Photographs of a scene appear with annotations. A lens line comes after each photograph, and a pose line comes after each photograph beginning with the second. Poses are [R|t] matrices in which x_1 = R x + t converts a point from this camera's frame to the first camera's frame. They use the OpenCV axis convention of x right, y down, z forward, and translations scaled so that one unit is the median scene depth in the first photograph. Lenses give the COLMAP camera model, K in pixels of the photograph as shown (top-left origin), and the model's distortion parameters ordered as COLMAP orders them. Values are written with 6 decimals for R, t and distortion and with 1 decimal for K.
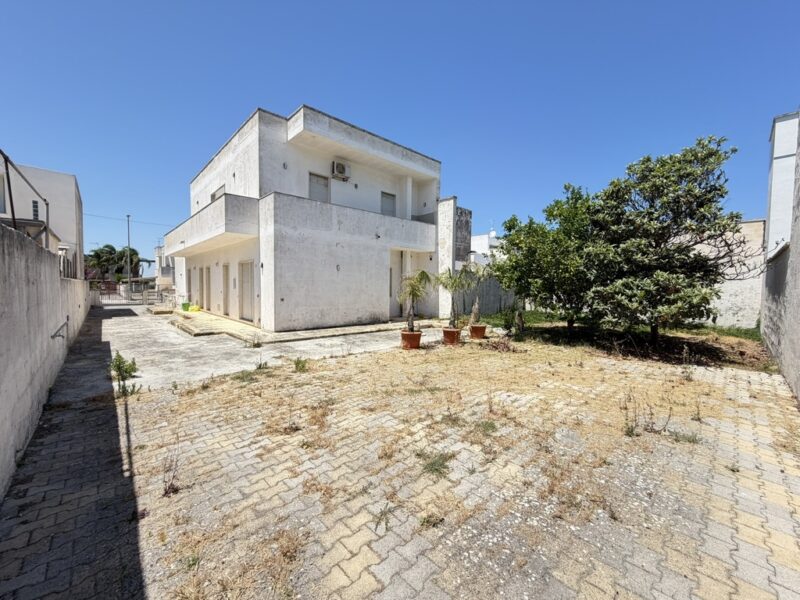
lens RADIAL K [[317.3, 0, 396.9], [0, 317.3, 298.2], [0, 0, 1]] dist [0.002057, -0.000077]
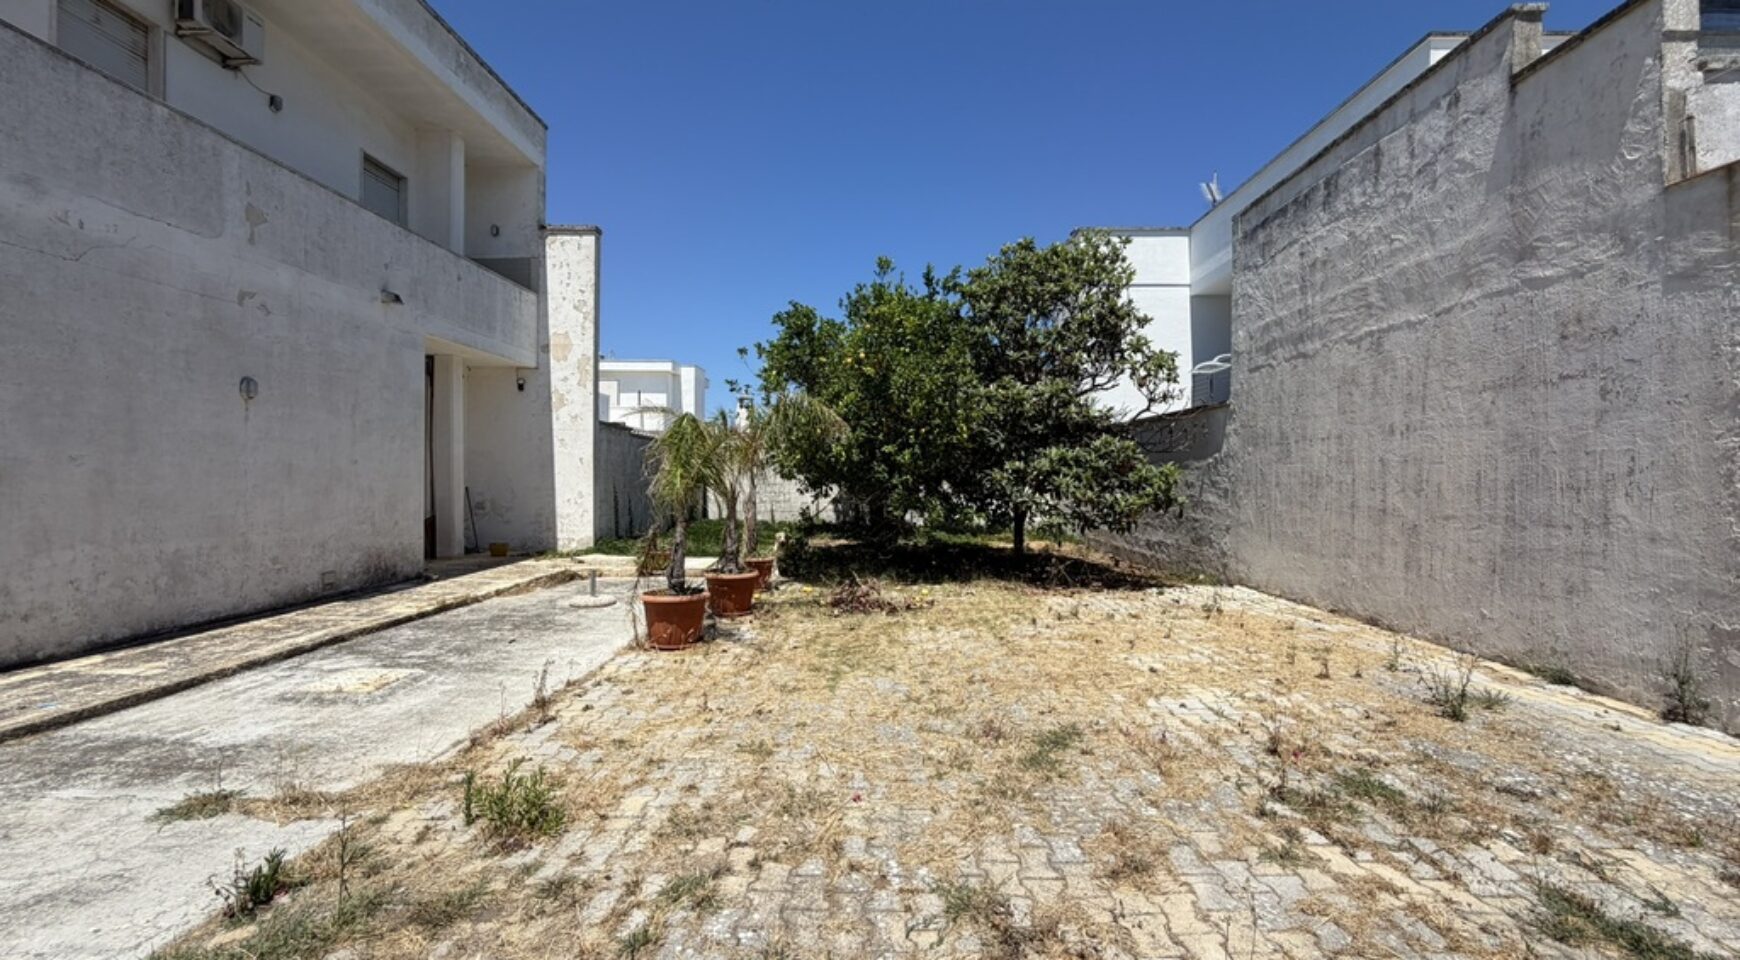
lens RADIAL K [[693.5, 0, 862.2], [0, 693.5, 478.0], [0, 0, 1]] dist [0.002146, -0.000306]
pose [[0.700181, -0.008522, 0.713914, -0.248058], [0.027317, 0.999516, -0.014861, 0.000239], [-0.713442, 0.029907, 0.700075, 0.255552]]
